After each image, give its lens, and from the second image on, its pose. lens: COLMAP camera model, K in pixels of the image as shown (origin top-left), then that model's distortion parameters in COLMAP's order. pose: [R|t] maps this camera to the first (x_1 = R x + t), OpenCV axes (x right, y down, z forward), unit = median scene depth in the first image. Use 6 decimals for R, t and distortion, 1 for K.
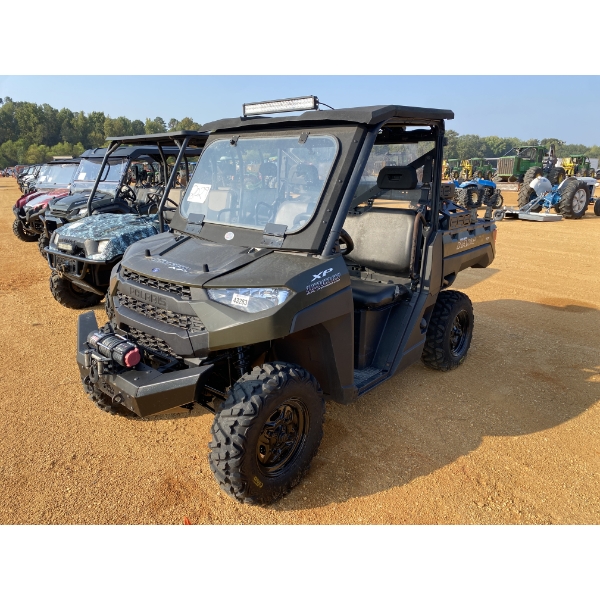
lens RADIAL K [[461.8, 0, 300.0], [0, 461.8, 300.0], [0, 0, 1]] dist [0.006957, -0.002200]
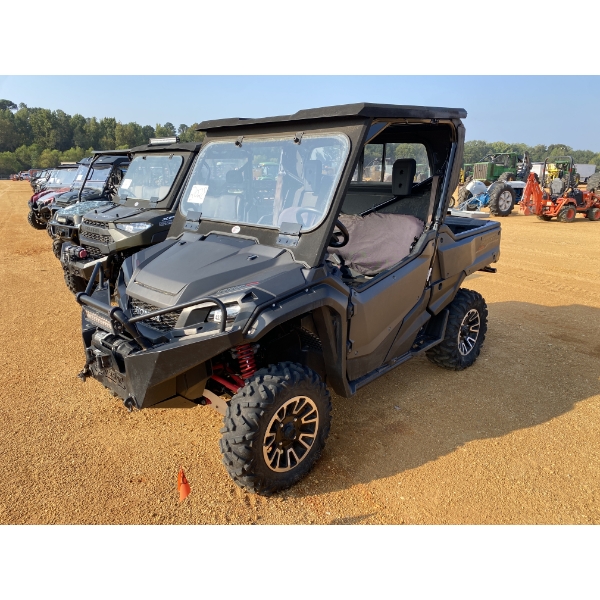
lens RADIAL K [[466.9, 0, 305.4], [0, 466.9, 299.4], [0, 0, 1]] dist [0.009897, -0.003228]
pose [[0.999868, 0.007013, -0.014646, 0.113122], [-0.007218, 0.999876, -0.013993, 0.055124], [0.014546, 0.014097, 0.999795, -0.189210]]
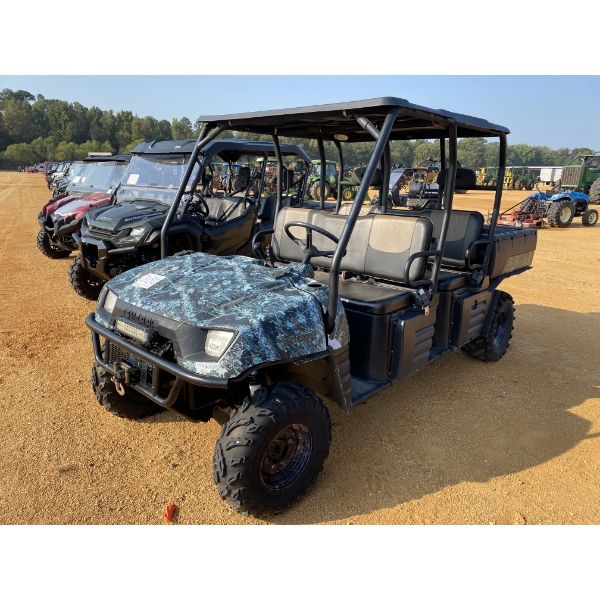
lens RADIAL K [[456.0, 0, 292.1], [0, 456.0, 298.6], [0, 0, 1]] dist [0.004882, 0.004898]
pose [[0.998179, 0.039174, -0.045876, -0.099900], [-0.039437, 0.999210, -0.004831, -0.048140], [0.045650, 0.006631, 0.998935, 0.165175]]
